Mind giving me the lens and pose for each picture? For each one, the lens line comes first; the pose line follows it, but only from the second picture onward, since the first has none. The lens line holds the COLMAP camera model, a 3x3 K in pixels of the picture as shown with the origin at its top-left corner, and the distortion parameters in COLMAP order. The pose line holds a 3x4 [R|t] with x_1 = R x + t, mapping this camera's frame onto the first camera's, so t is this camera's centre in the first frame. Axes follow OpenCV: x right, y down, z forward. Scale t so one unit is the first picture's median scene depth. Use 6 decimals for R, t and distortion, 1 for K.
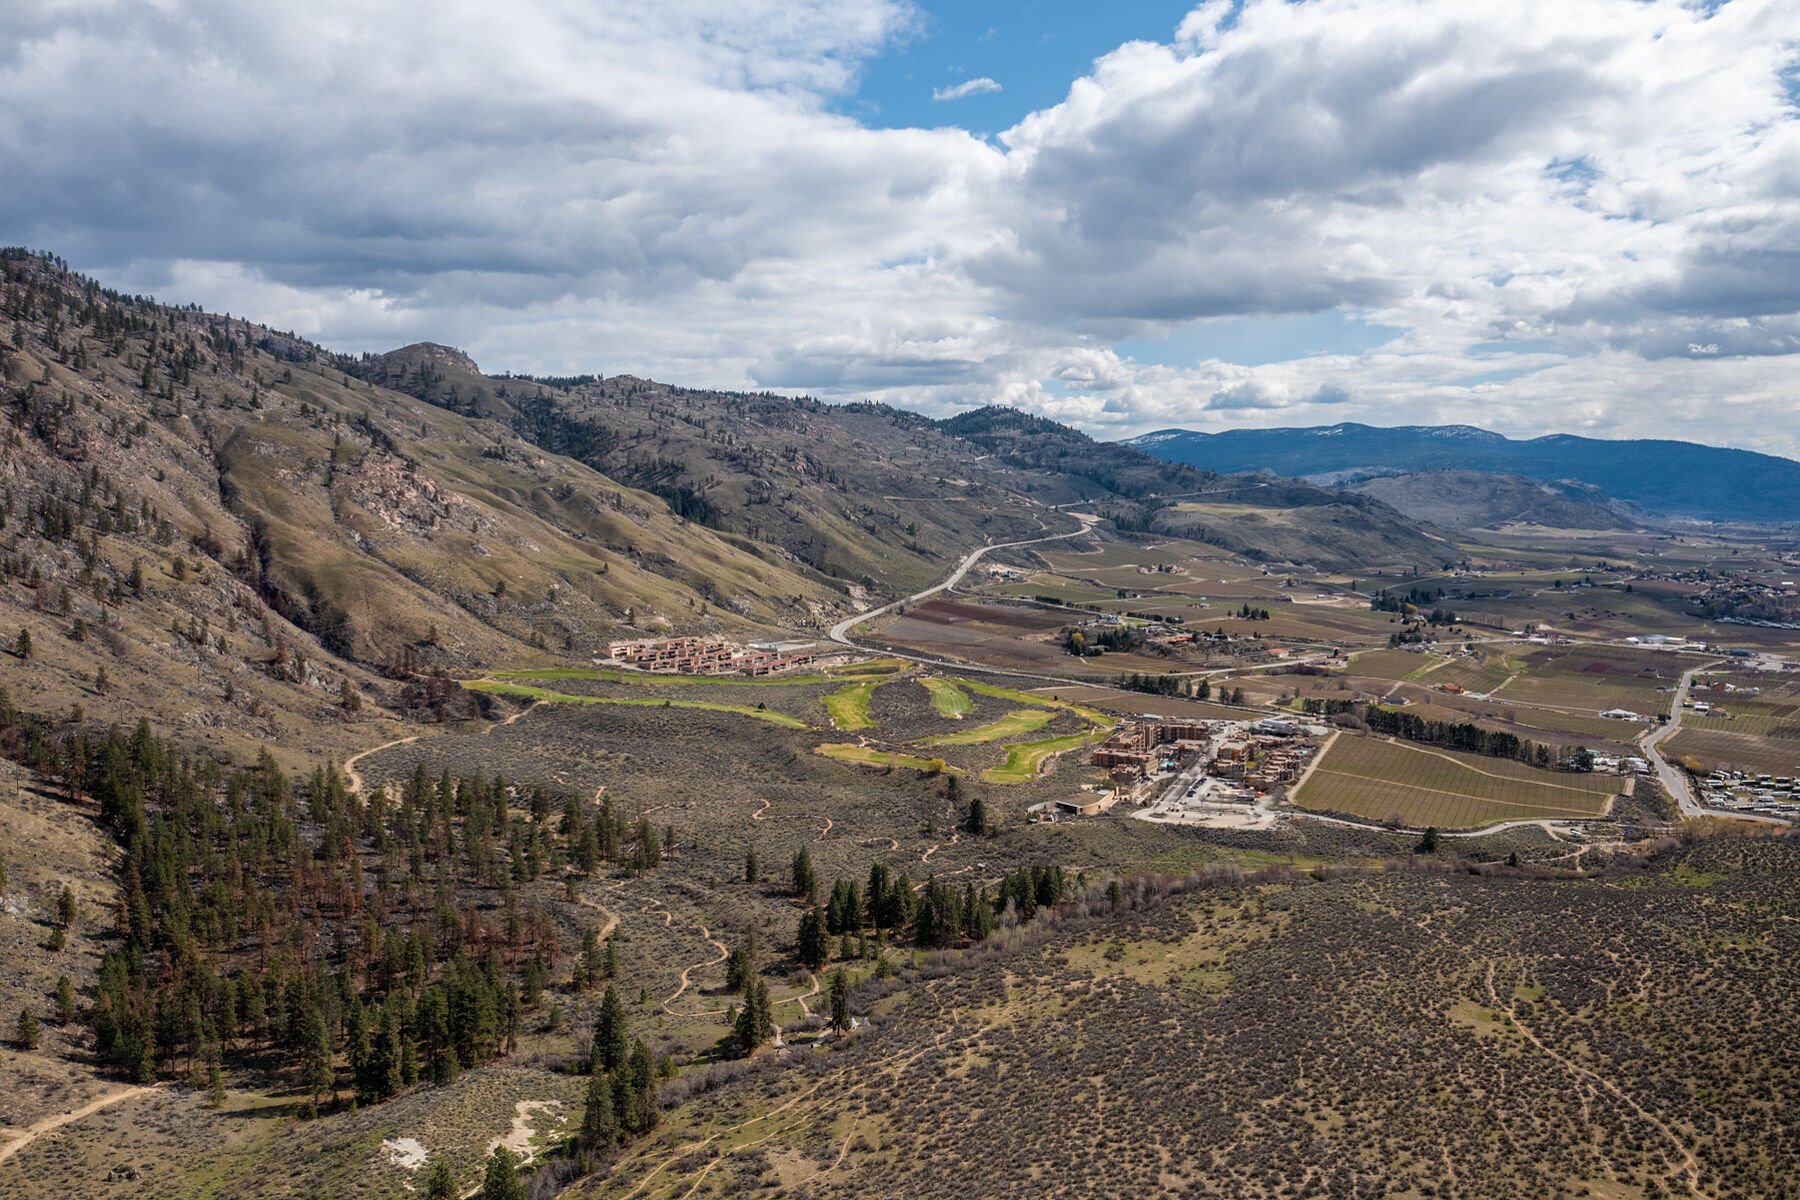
lens RADIAL K [[1430.0, 0, 904.6], [0, 1430.0, 602.9], [0, 0, 1]] dist [-0.013617, 0.002936]
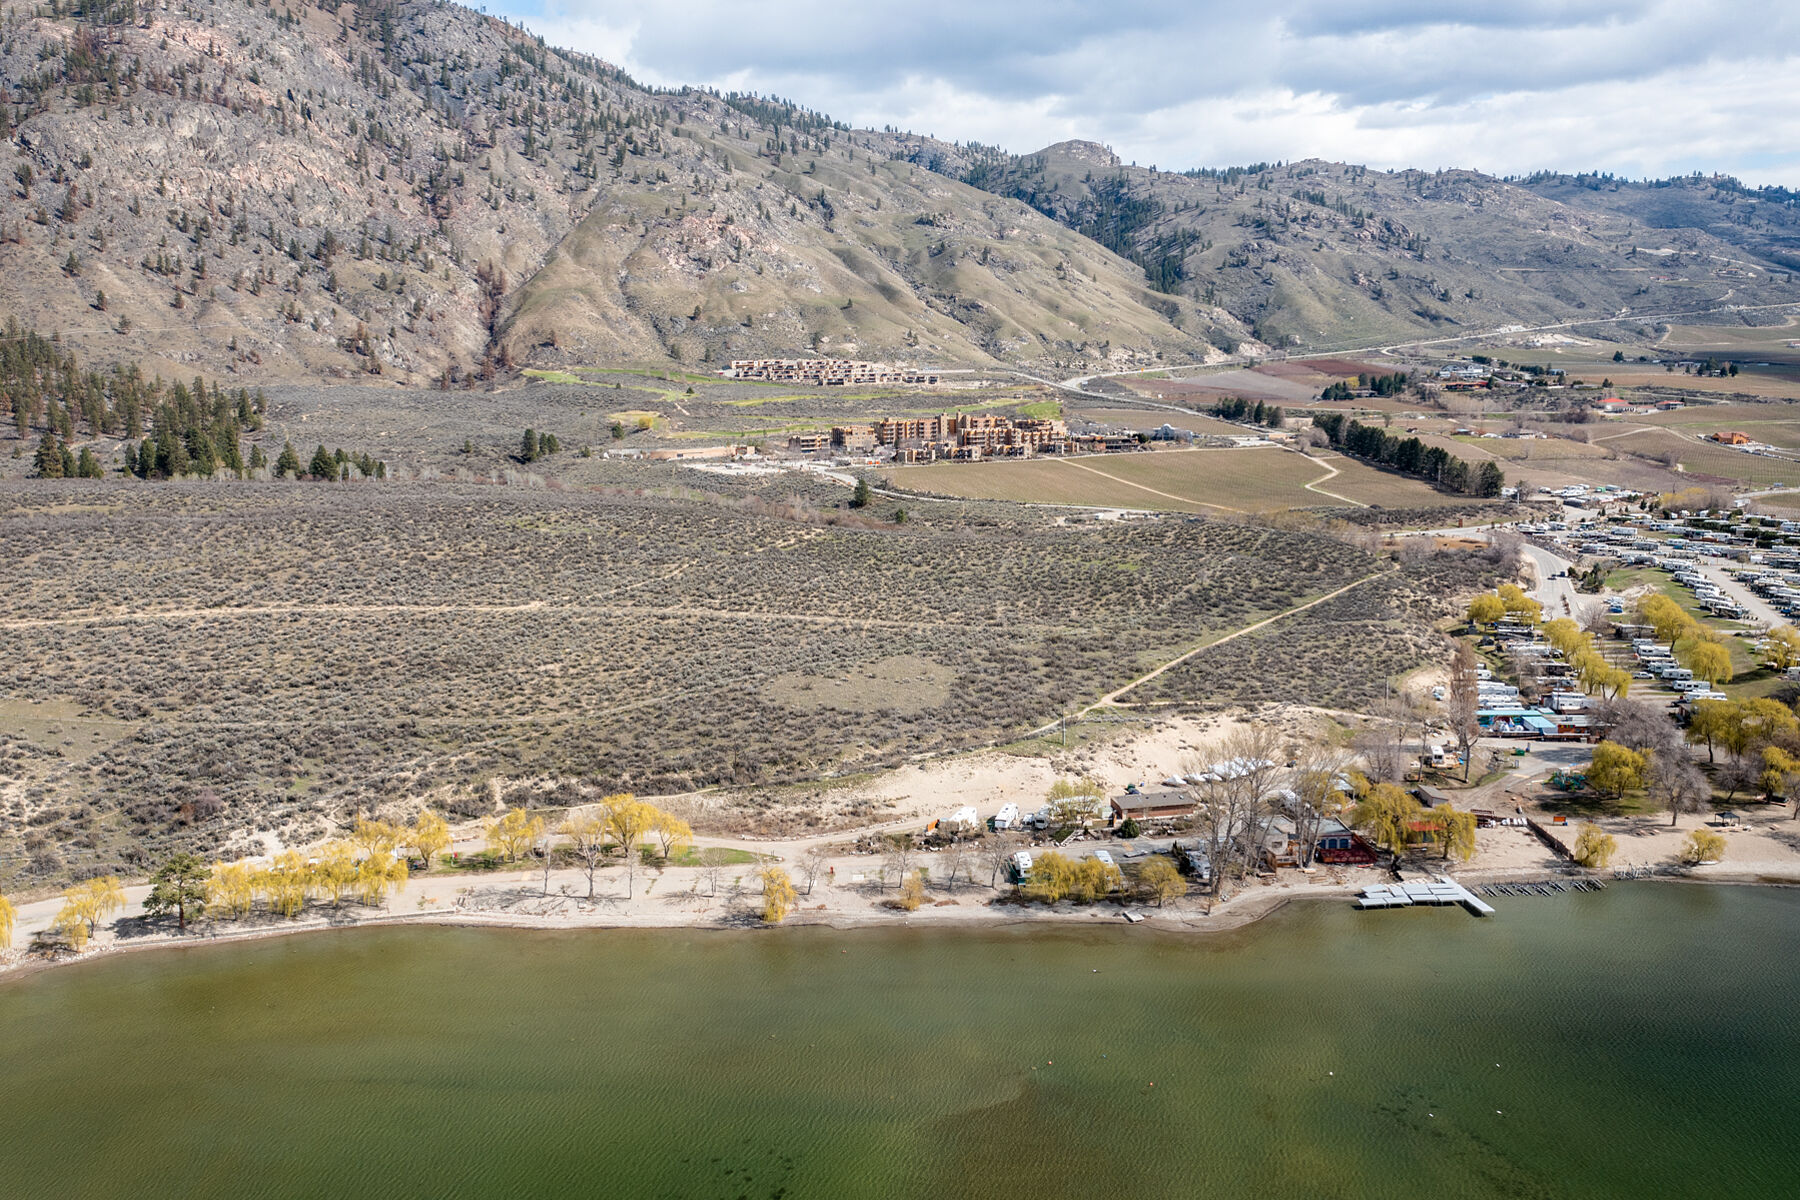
lens RADIAL K [[1430.0, 0, 904.6], [0, 1430.0, 602.9], [0, 0, 1]] dist [-0.013617, 0.002936]
pose [[0.755036, 0.101107, -0.647841, 0.335679], [-0.034470, 0.992794, 0.114769, 0.045832], [0.654777, -0.064324, 0.753080, 0.130246]]
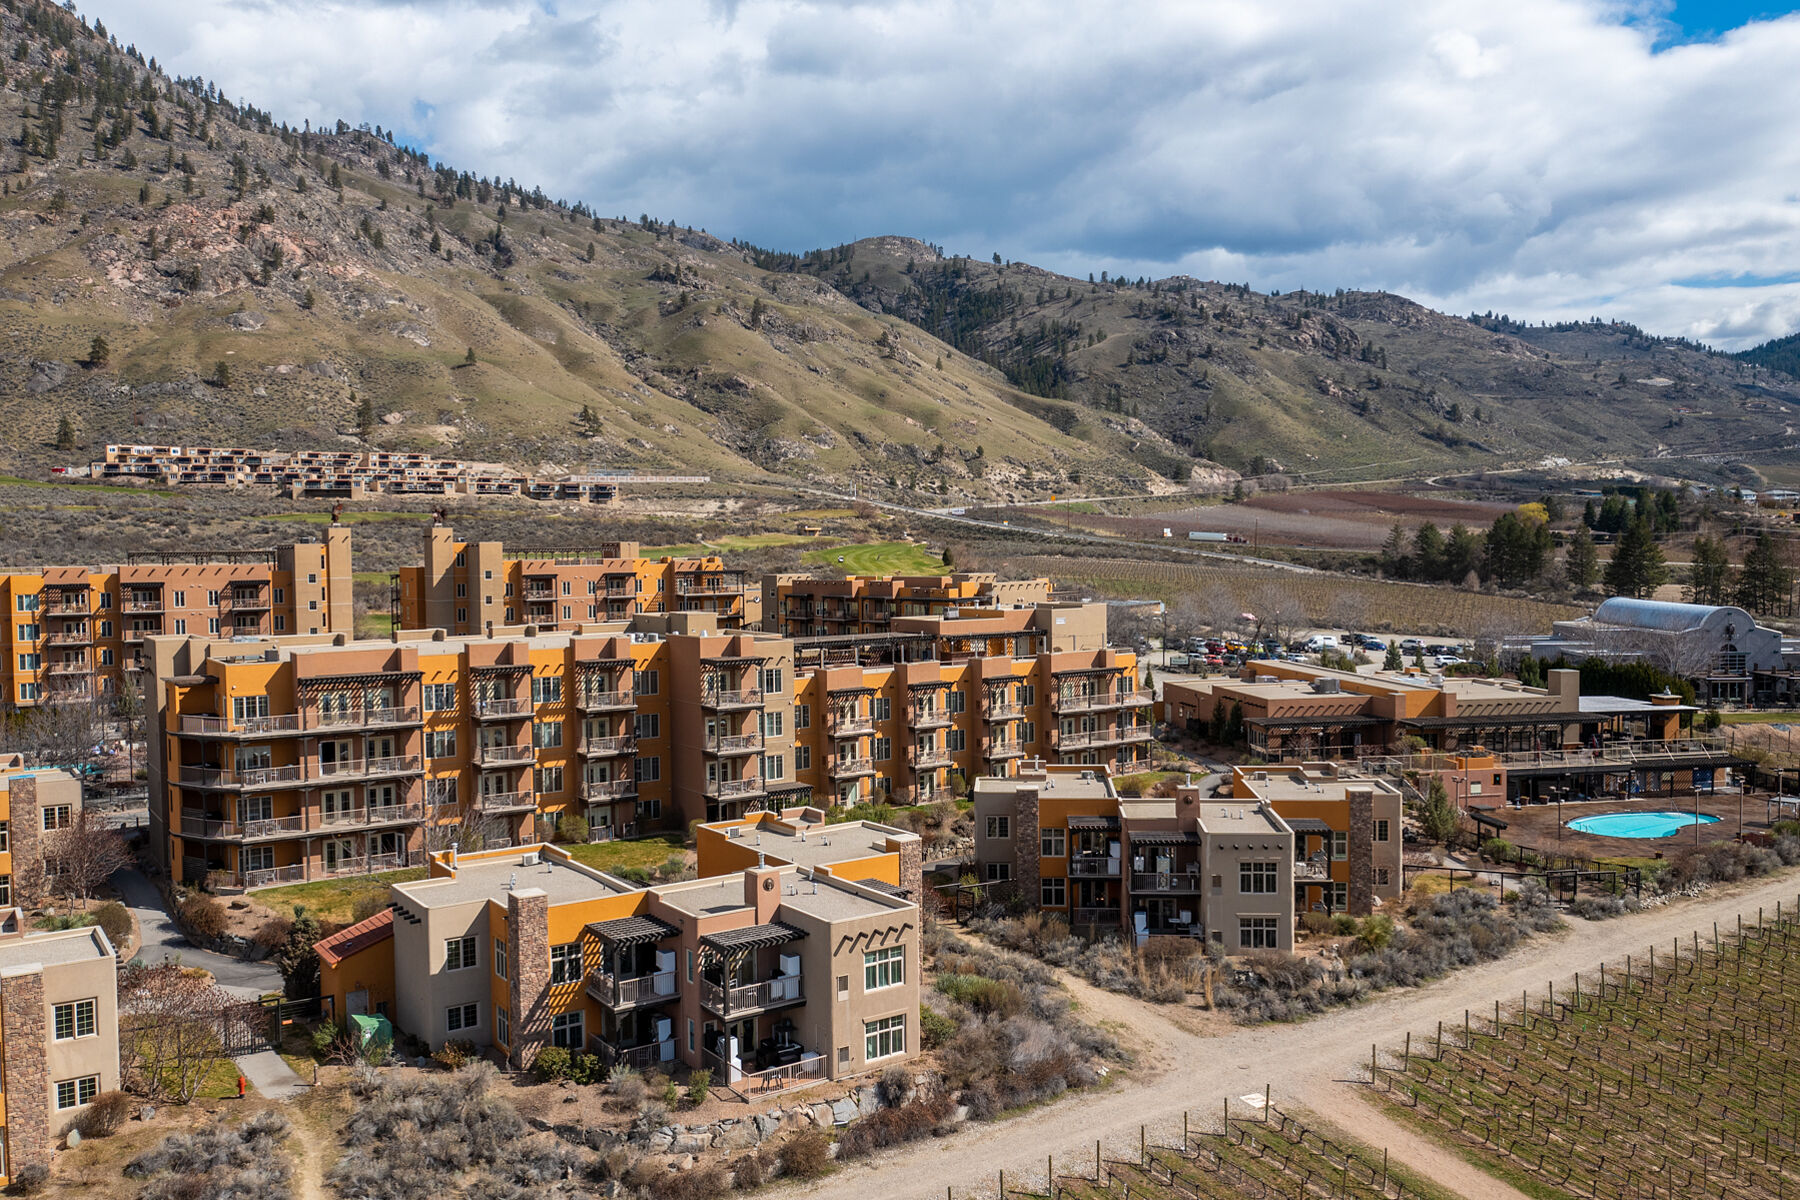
lens RADIAL K [[1410.8, 0, 892.2], [0, 1410.8, 600.8], [0, 0, 1]] dist [-0.008265, 0.004337]
pose [[0.833944, 0.022414, -0.551393, 0.130781], [-0.037167, 0.999187, -0.015596, 0.041870], [0.550596, 0.033500, 0.834100, 0.410068]]
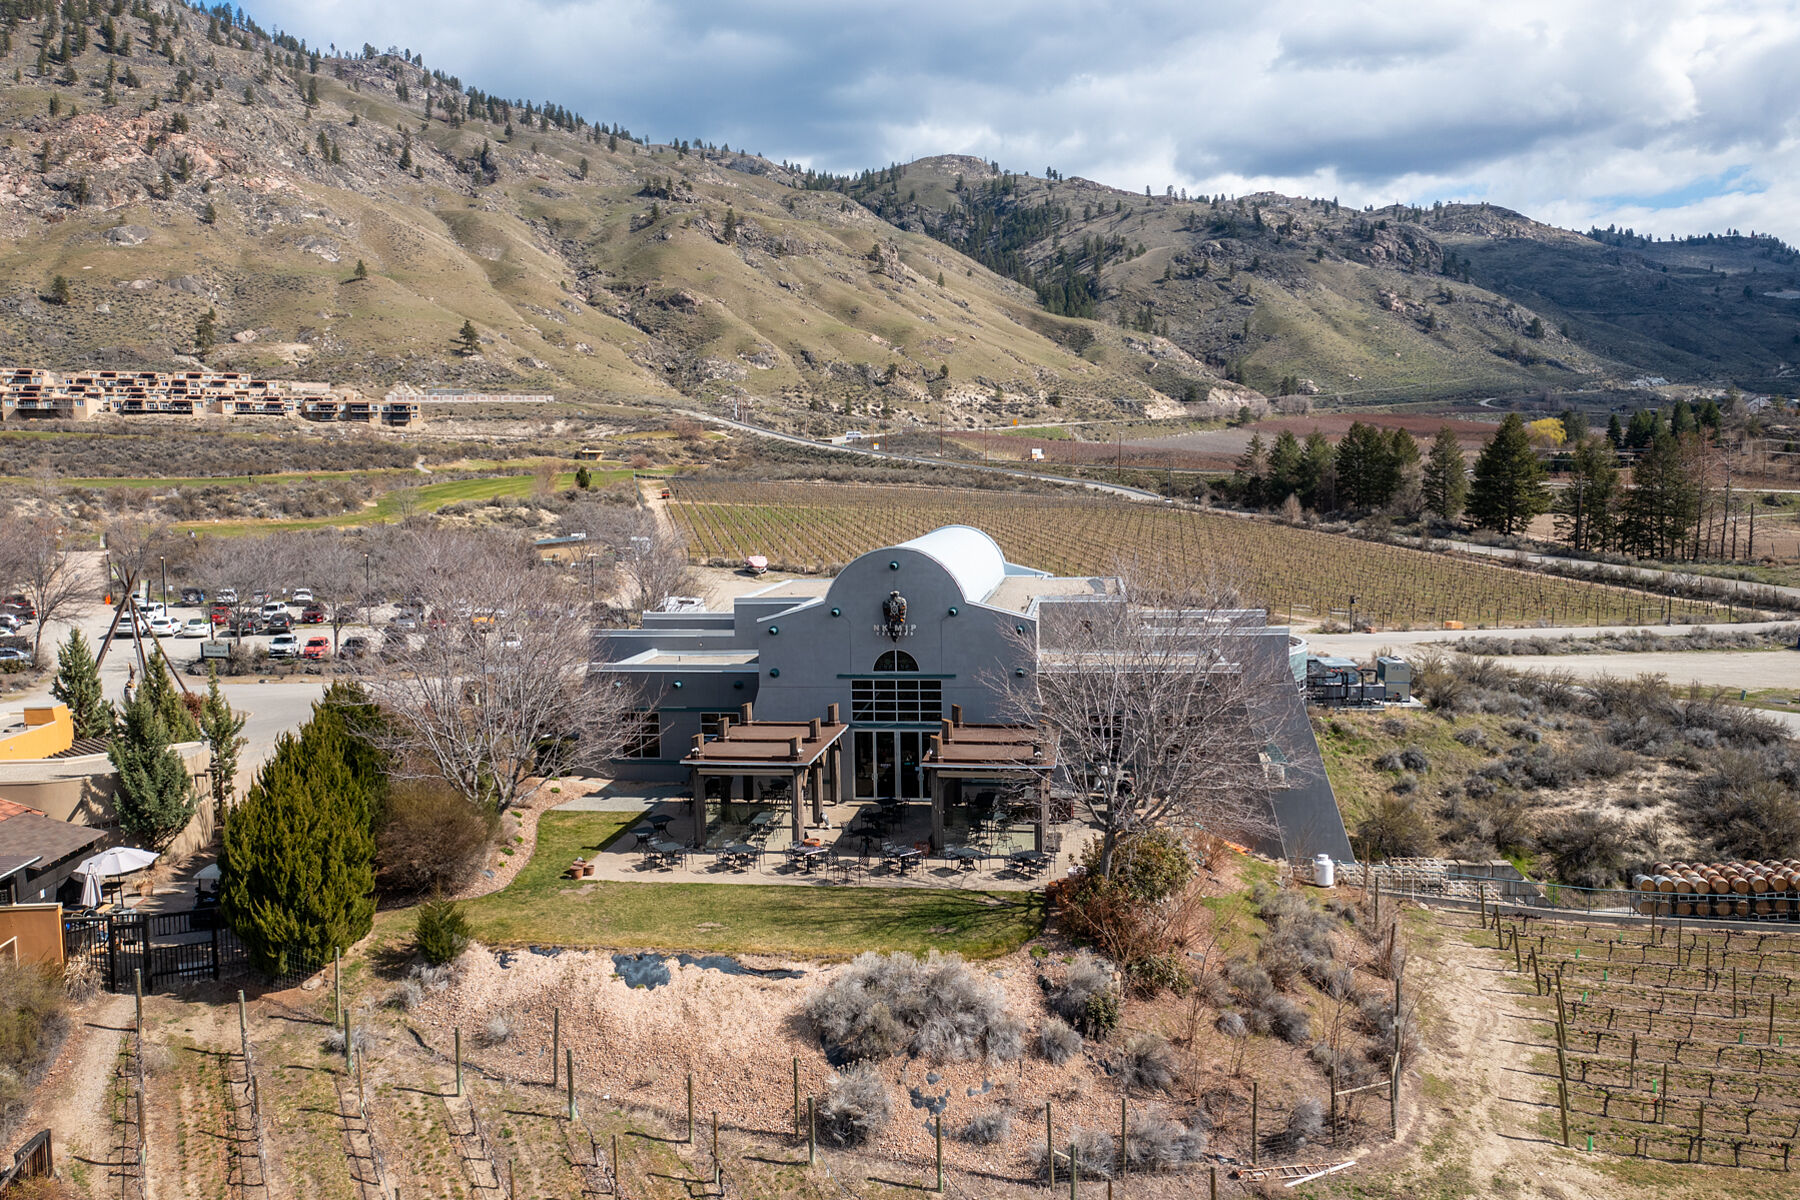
lens RADIAL K [[1408.2, 0, 895.0], [0, 1408.2, 591.0], [0, 0, 1]] dist [-0.005802, 0.002023]
pose [[0.785275, 0.043886, -0.617589, 0.141224], [-0.036931, 0.999029, 0.024032, 0.039954], [0.618044, 0.003936, 0.786134, 0.464078]]
